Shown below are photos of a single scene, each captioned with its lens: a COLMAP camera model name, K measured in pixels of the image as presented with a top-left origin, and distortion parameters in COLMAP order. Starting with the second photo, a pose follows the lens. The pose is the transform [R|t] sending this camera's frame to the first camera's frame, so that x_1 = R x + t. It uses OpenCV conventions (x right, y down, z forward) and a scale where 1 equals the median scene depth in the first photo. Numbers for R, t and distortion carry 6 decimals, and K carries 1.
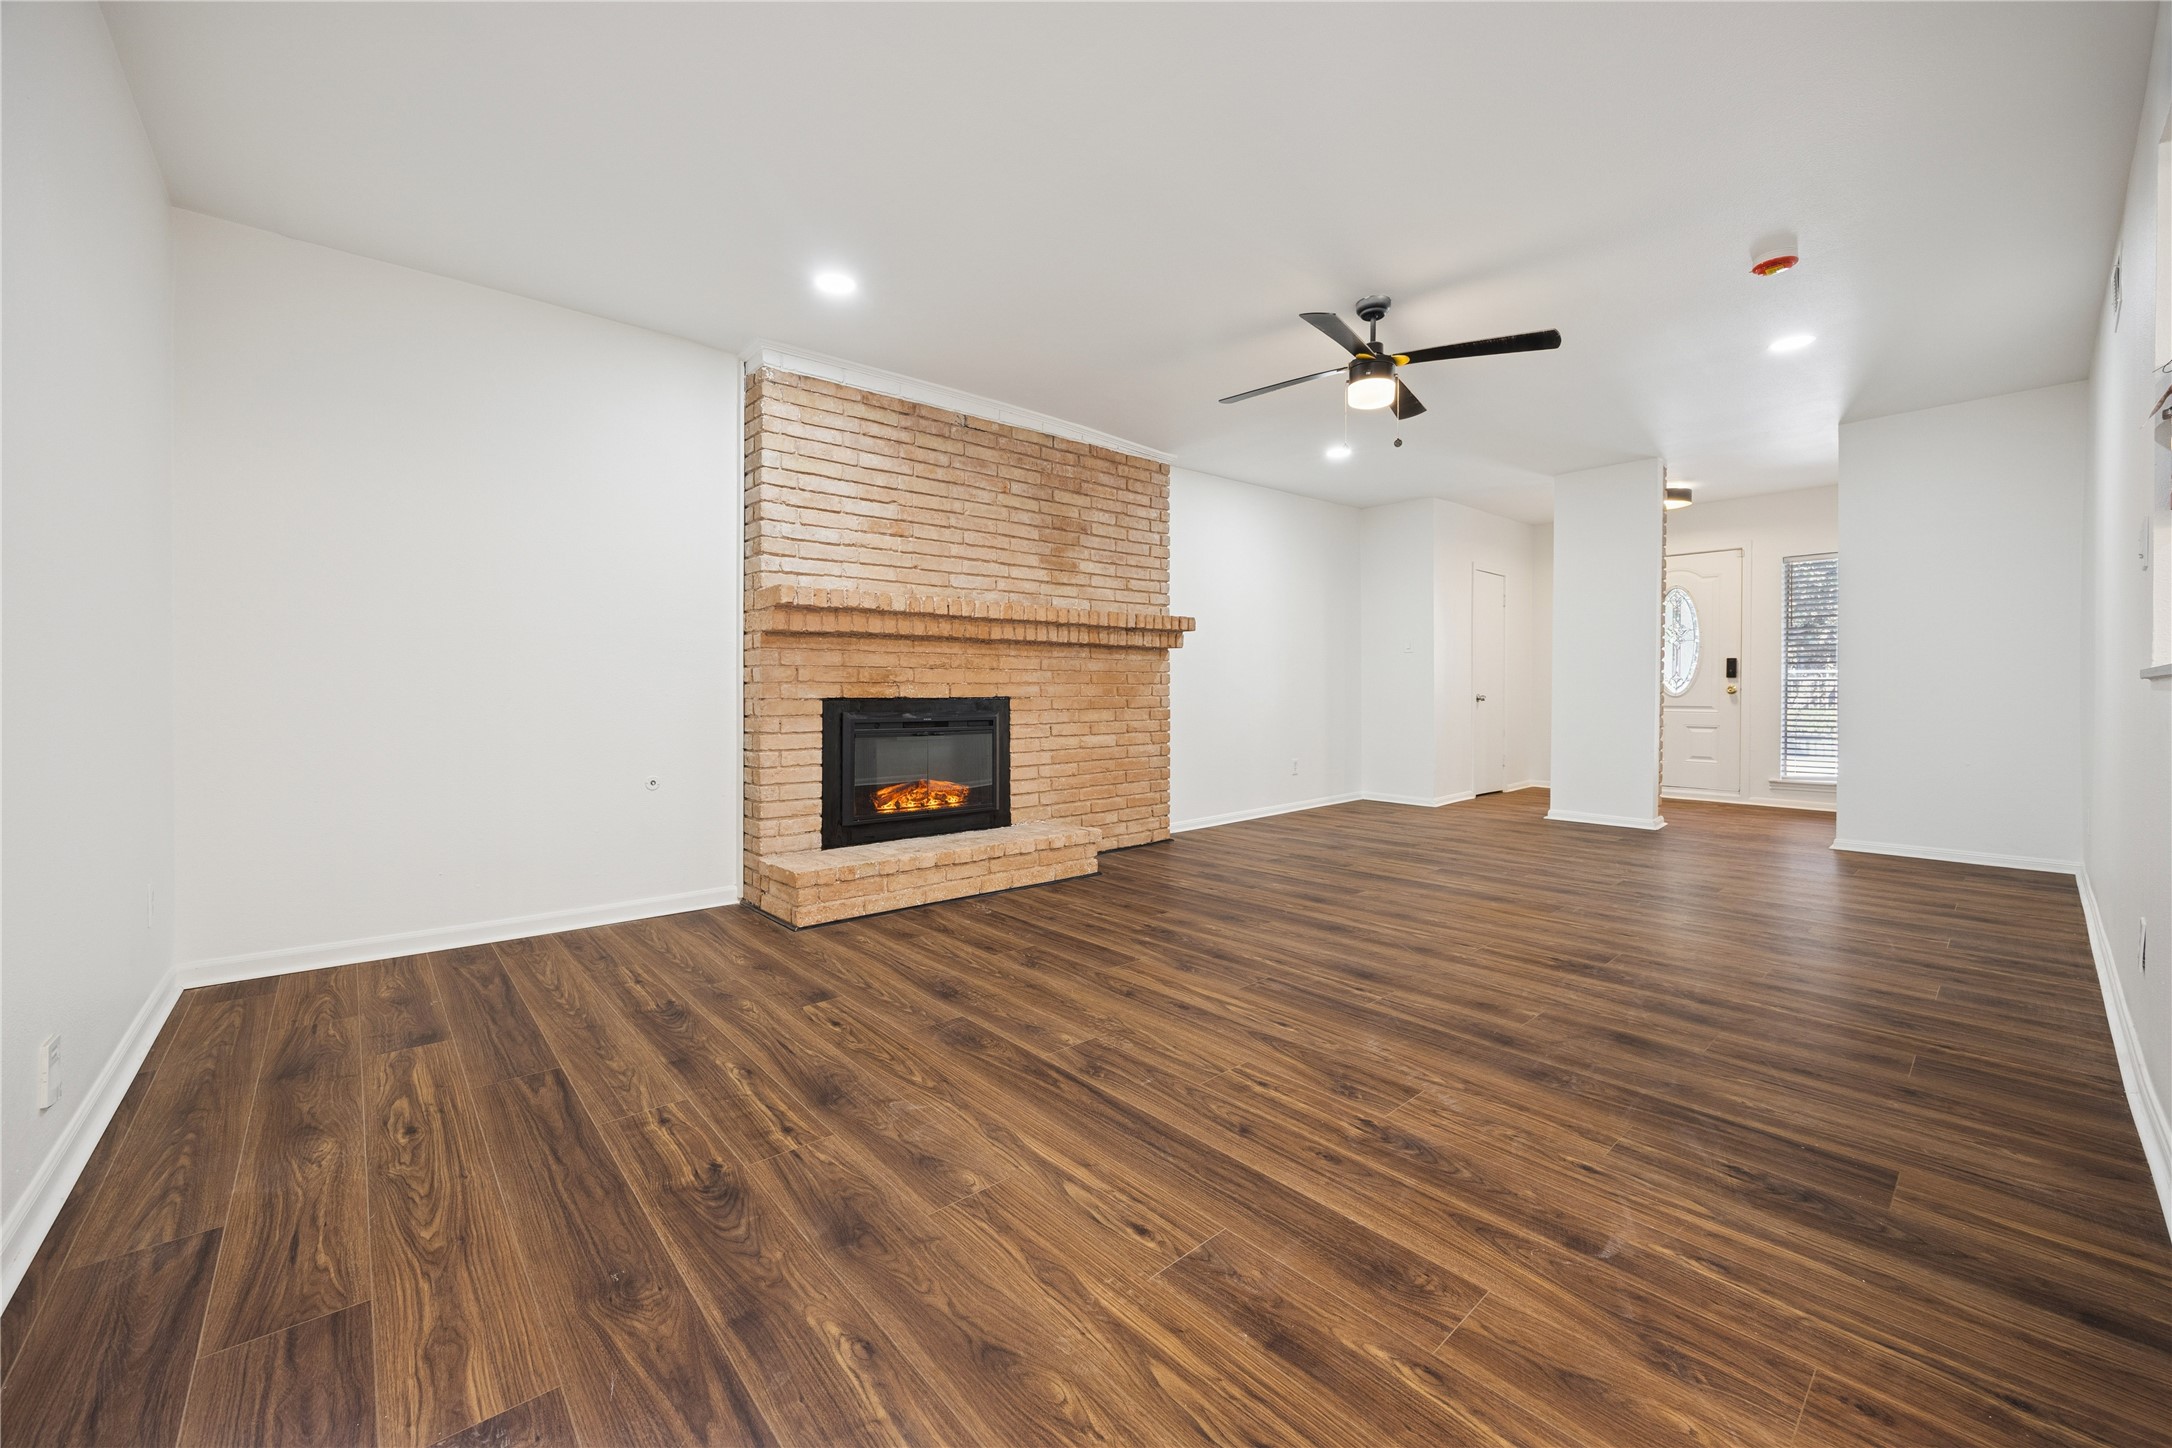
lens RADIAL K [[848.8, 0, 1090.3], [0, 848.8, 712.9], [0, 0, 1]] dist [0.000346, 0.000067]
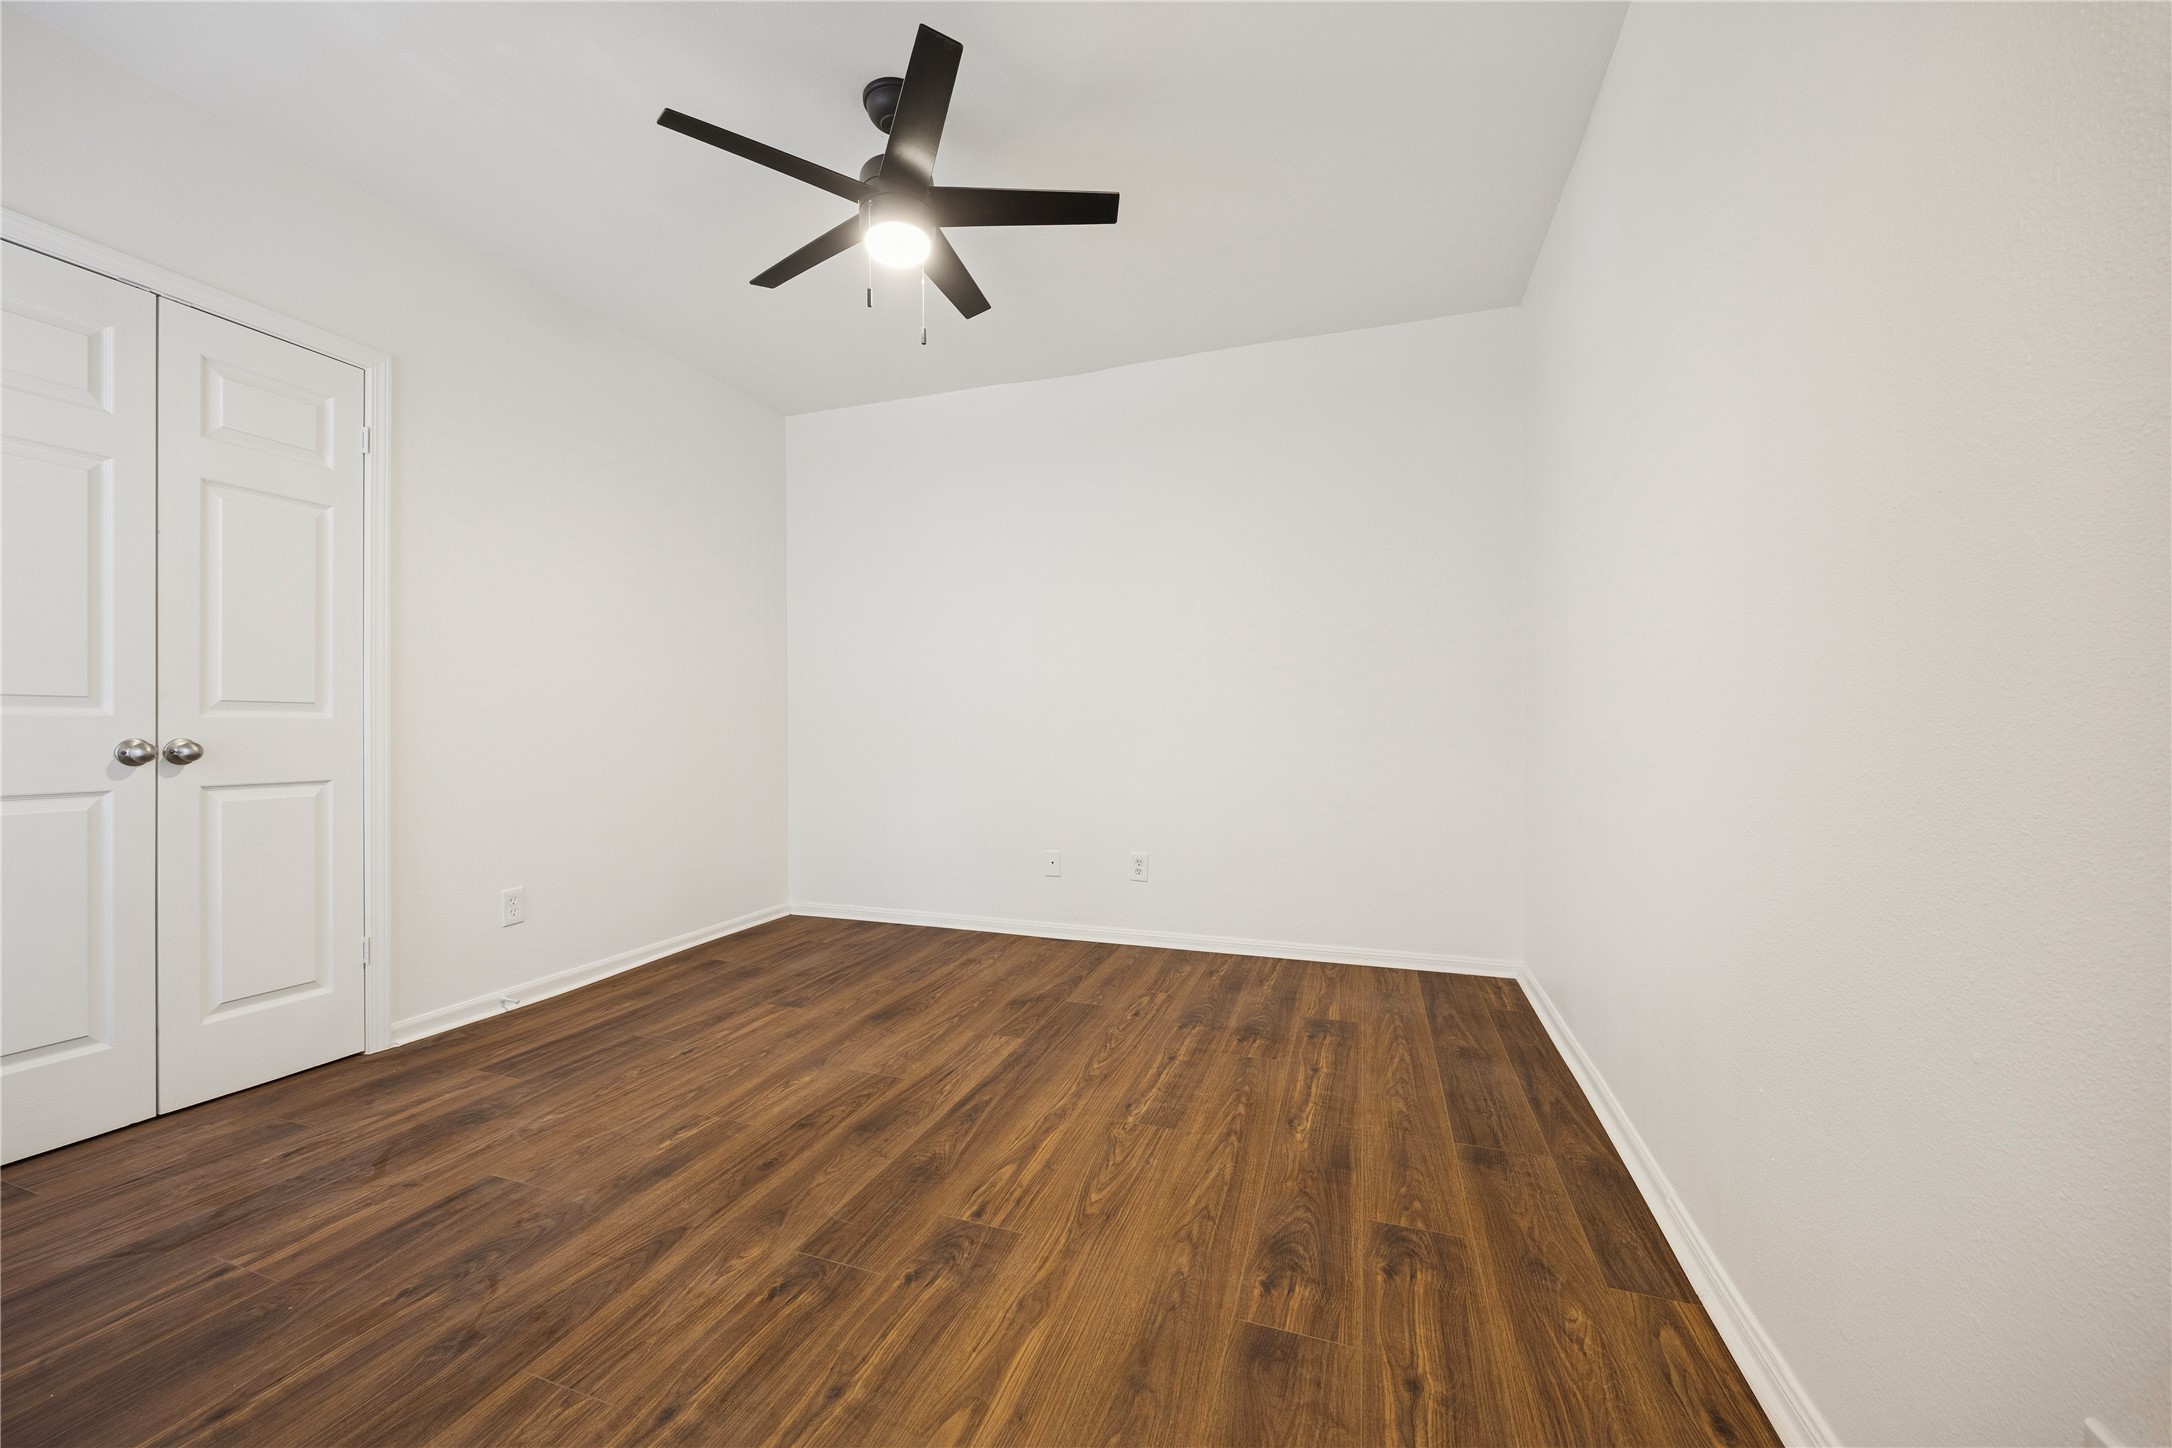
lens RADIAL K [[848.8, 0, 1088.6], [0, 848.8, 725.4], [0, 0, 1]] dist [0.000346, 0.000067]
pose [[-0.500391, 0.011778, 0.865719, -0.986618], [0.030663, 0.999521, 0.004125, -0.014292], [-0.865256, 0.028609, -0.500512, 1.600197]]
